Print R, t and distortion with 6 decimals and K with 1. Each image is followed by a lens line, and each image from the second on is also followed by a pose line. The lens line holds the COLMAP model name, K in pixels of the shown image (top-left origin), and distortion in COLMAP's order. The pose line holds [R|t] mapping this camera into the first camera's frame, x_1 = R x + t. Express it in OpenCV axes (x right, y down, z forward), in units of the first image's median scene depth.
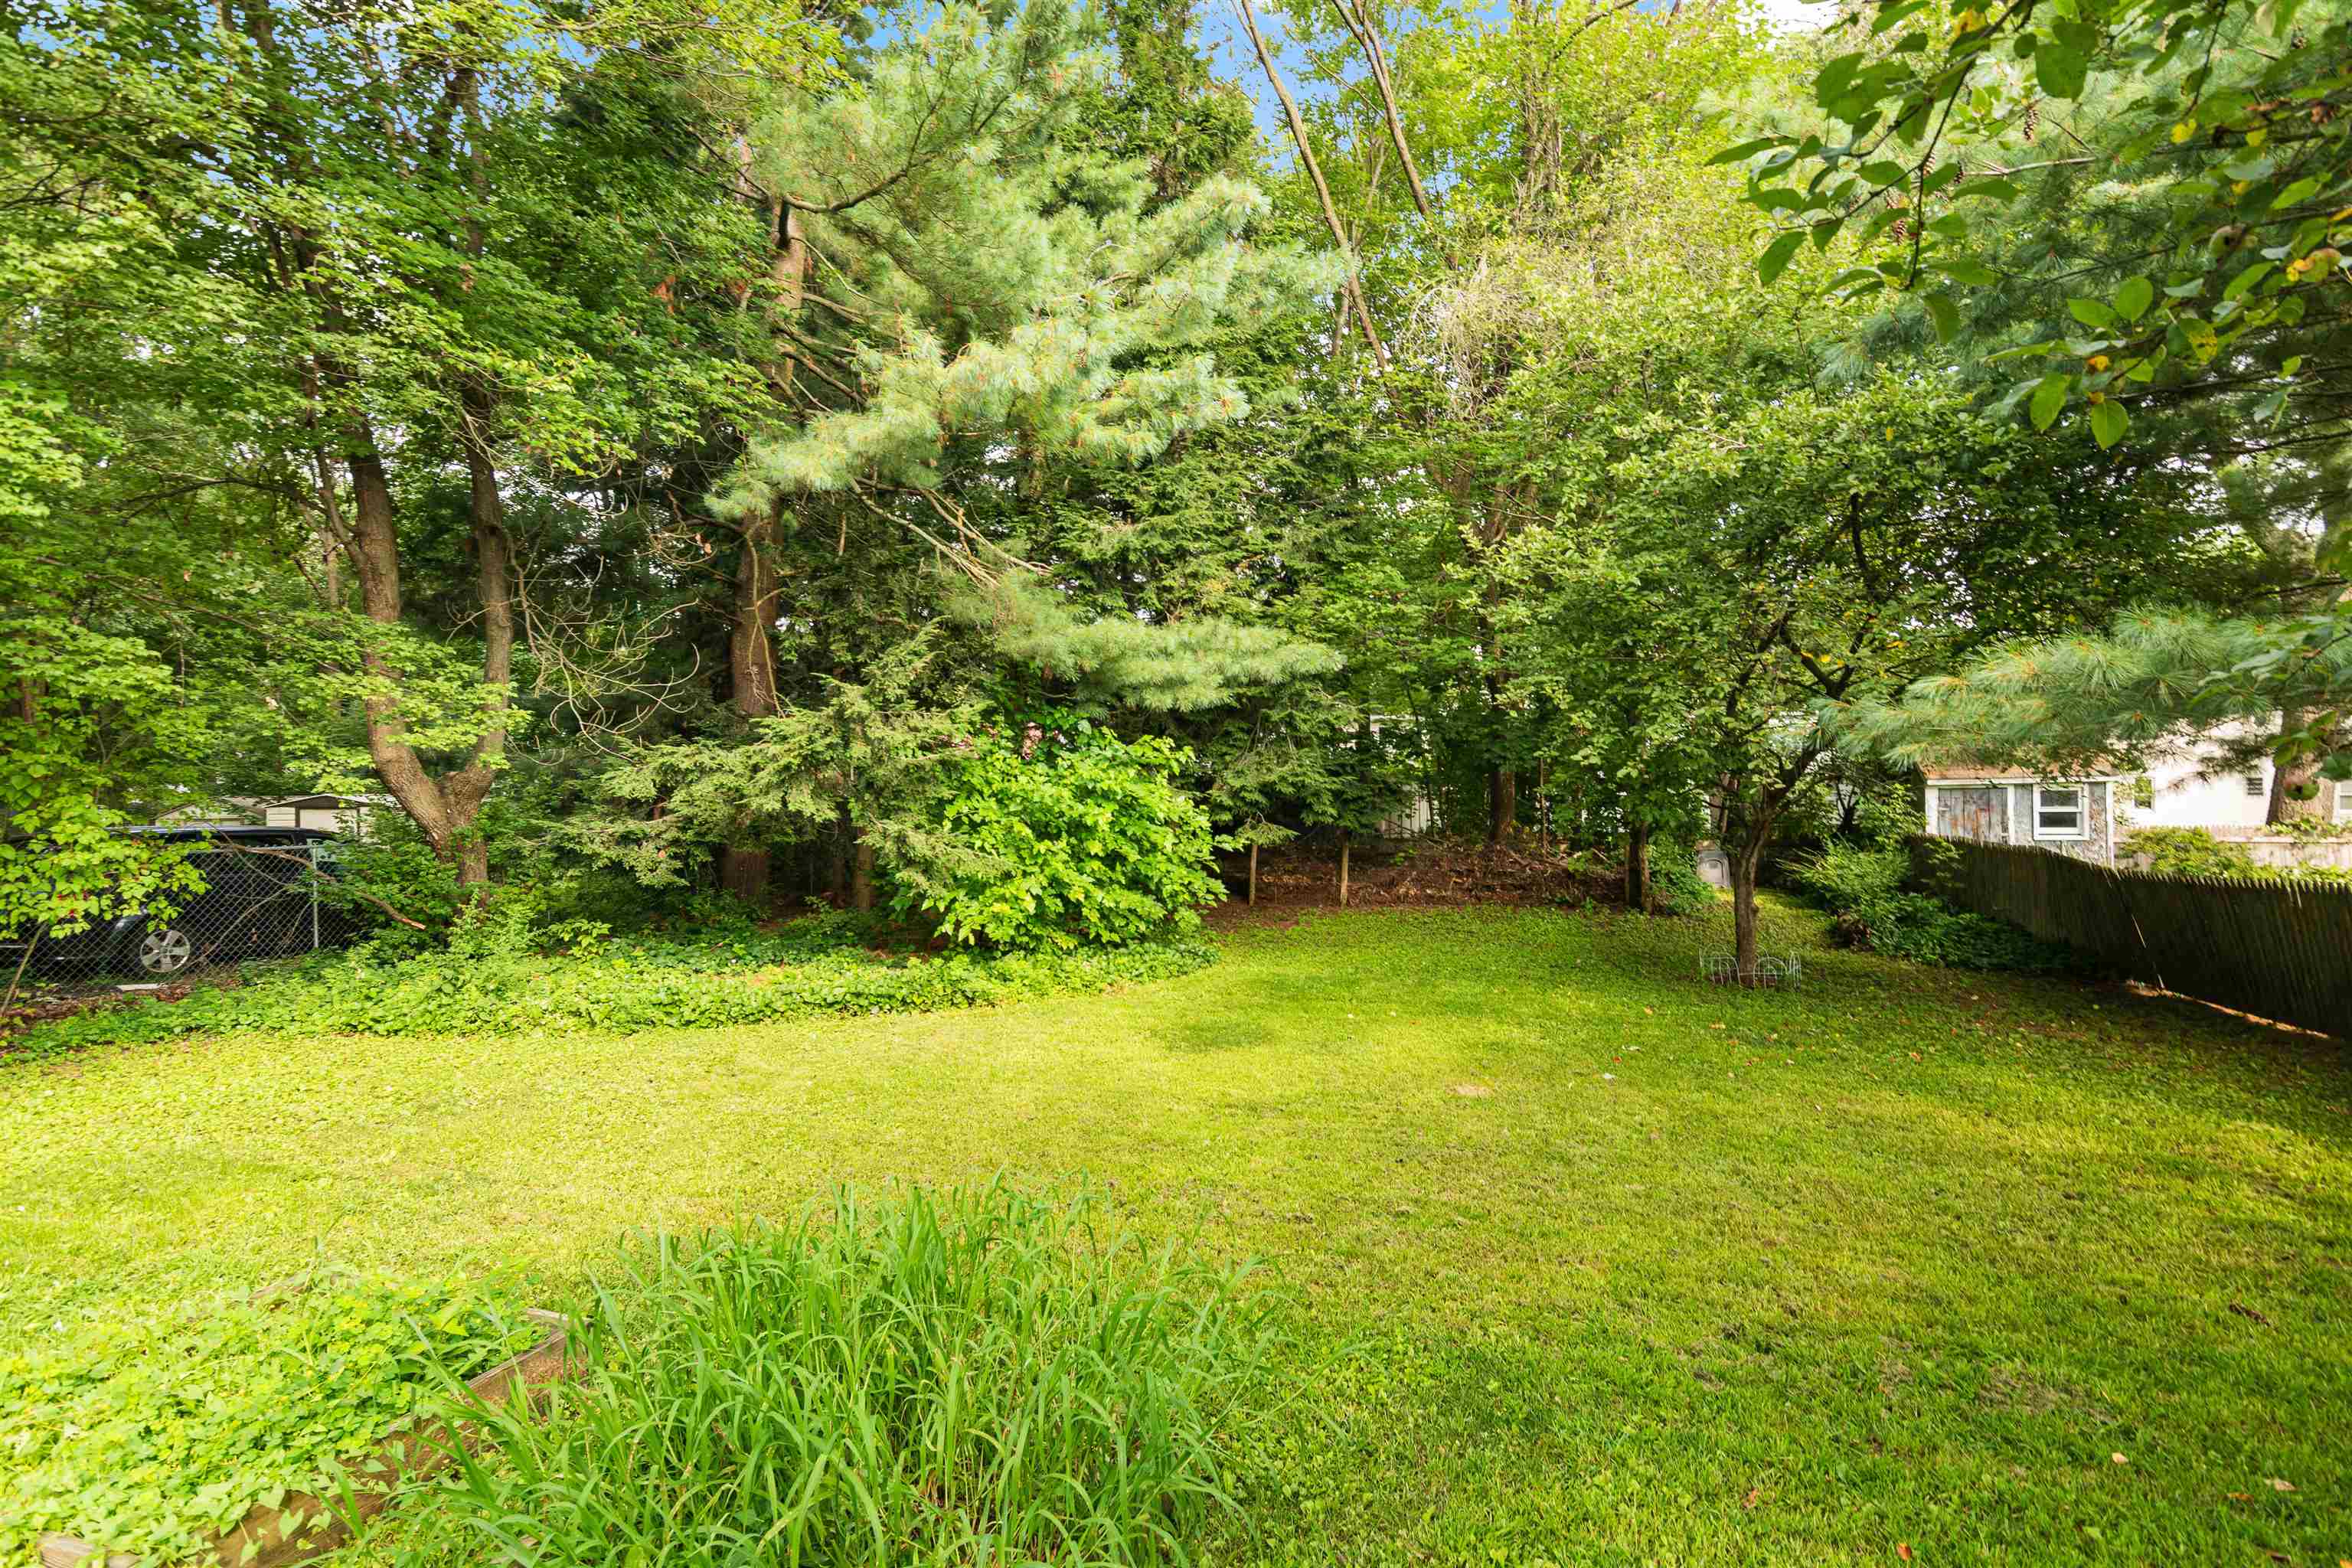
lens RADIAL K [[1132.1, 0, 1163.2], [0, 1132.1, 778.1], [0, 0, 1]] dist [0.001830, 0.000143]
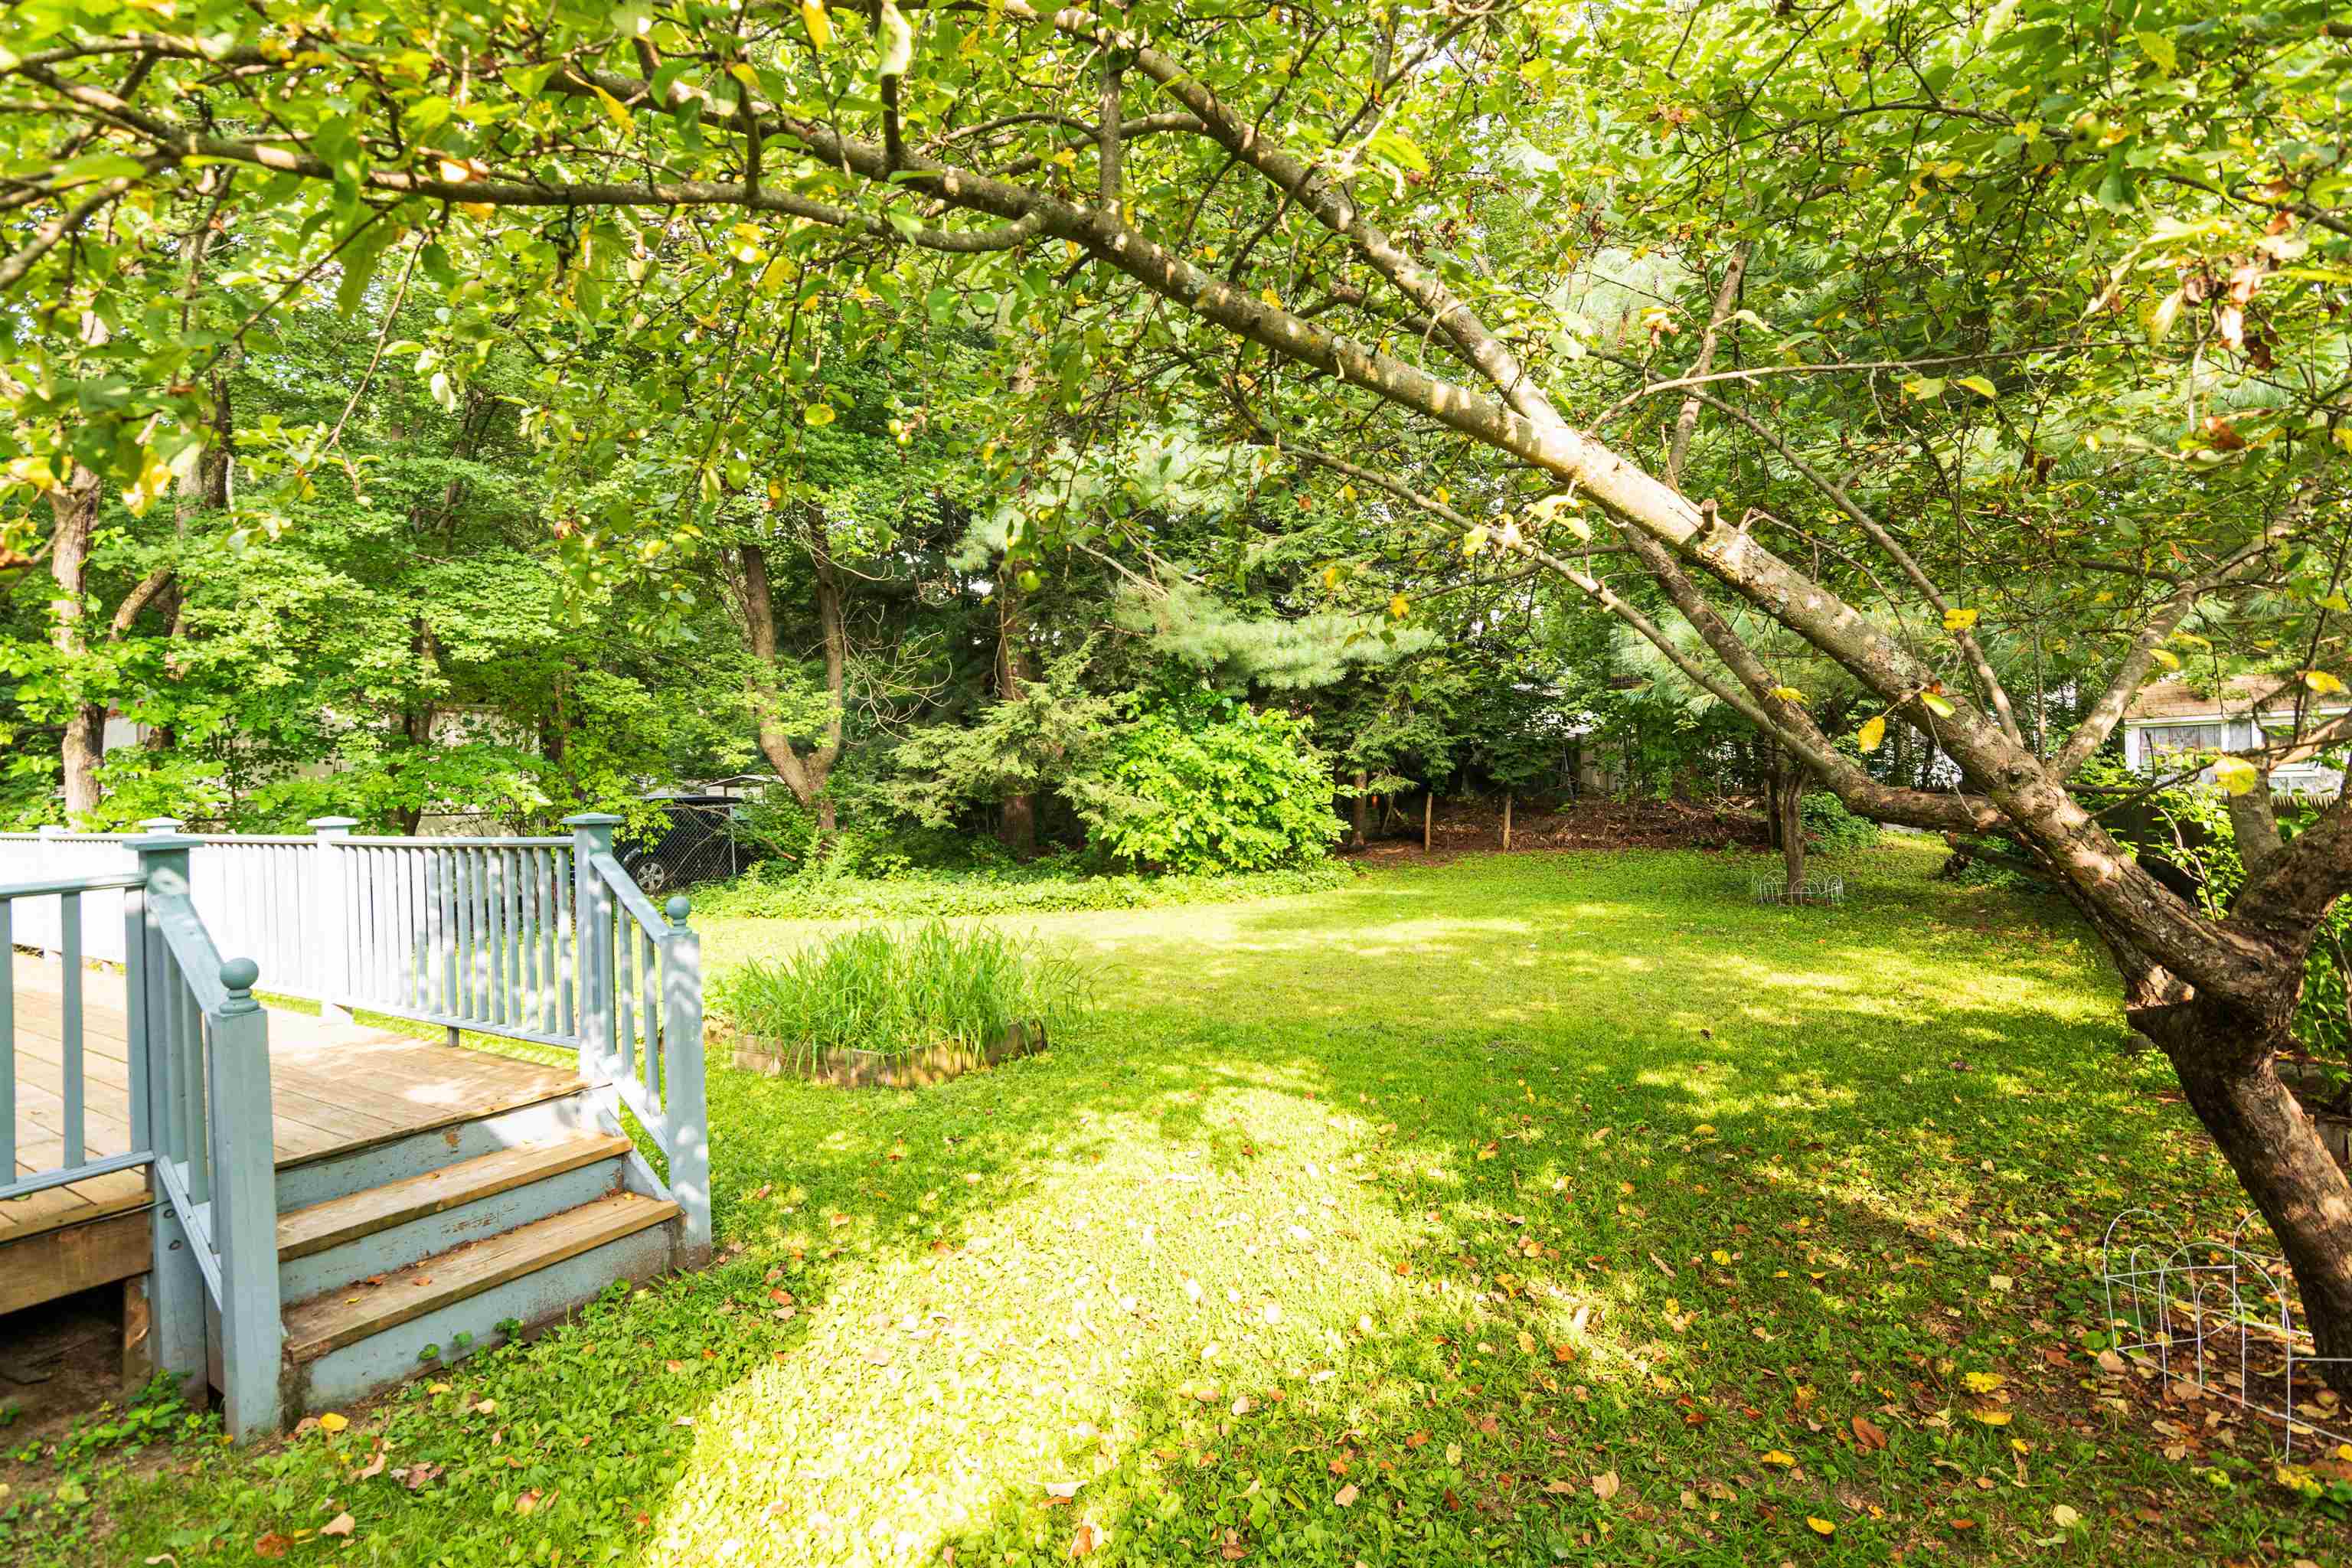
lens RADIAL K [[1132.1, 0, 1171.3], [0, 1132.1, 791.2], [0, 0, 1]] dist [0.001830, 0.000143]
pose [[0.962125, -0.019782, -0.271890, 0.230644], [0.029647, 0.999041, 0.032221, 0.011727], [0.270992, -0.039061, 0.961789, -0.293918]]
